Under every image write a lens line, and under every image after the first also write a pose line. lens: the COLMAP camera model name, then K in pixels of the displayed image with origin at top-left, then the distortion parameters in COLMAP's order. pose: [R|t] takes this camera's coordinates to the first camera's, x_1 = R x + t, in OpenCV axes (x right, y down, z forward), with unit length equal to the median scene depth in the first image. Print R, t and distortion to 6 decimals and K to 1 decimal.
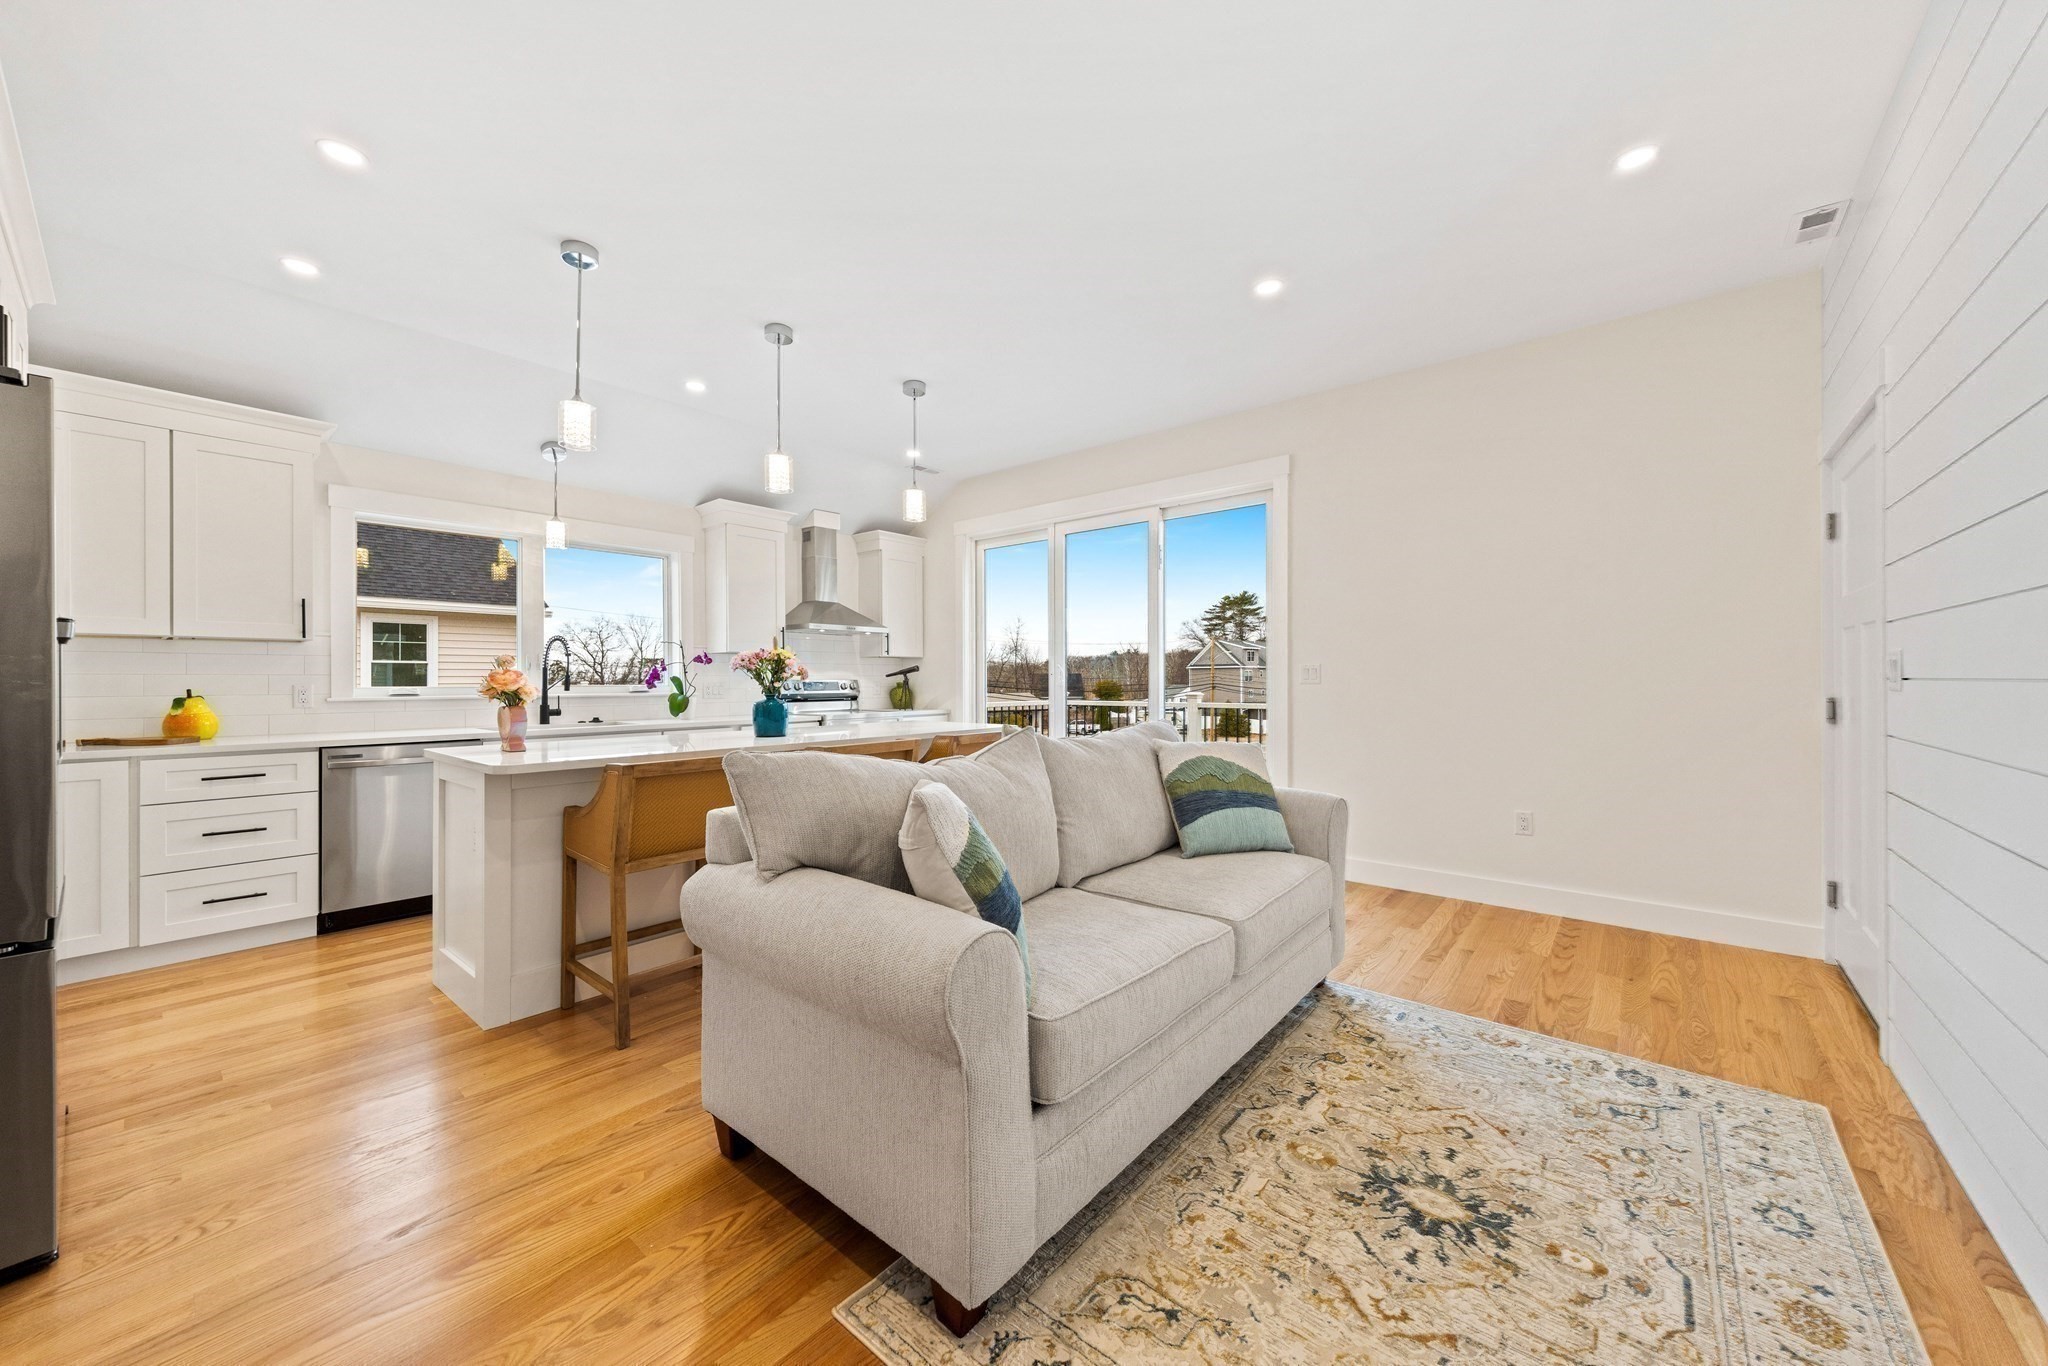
lens RADIAL K [[735.9, 0, 1024.0], [0, 735.9, 683.0], [0, 0, 1]] dist [0.000666, 0.000040]
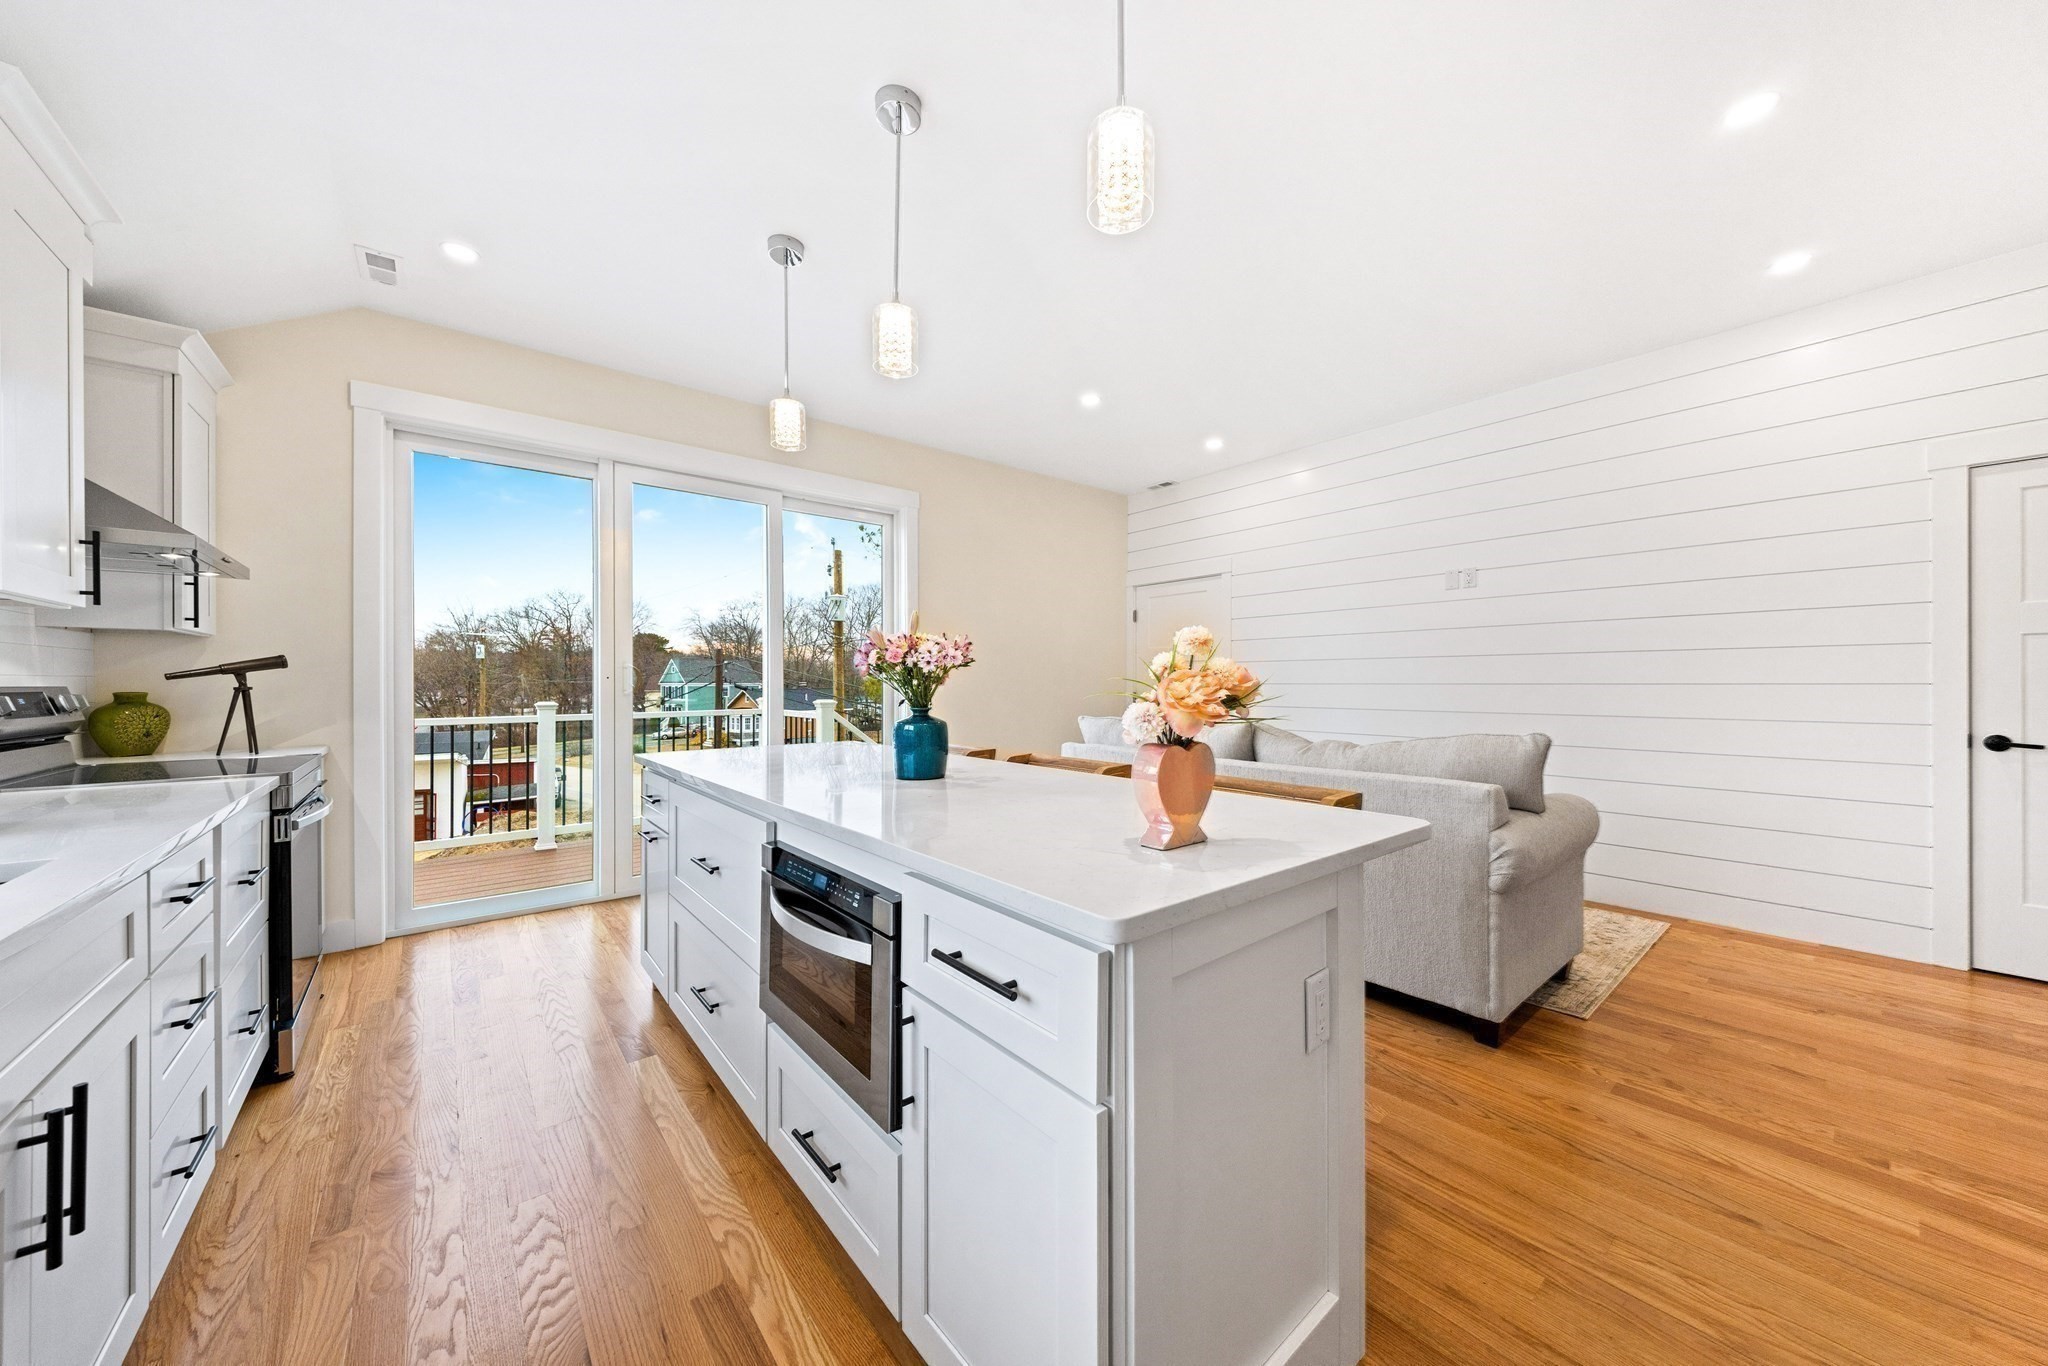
lens RADIAL K [[716.6, 0, 1024.0], [0, 716.6, 683.0], [0, 0, 1]] dist [0.014776, -0.000137]
pose [[0.178606, 0.005043, 0.983908, -0.924289], [0.003116, 0.999979, -0.005691, -0.004198], [-0.983916, 0.004083, 0.178586, 0.817204]]
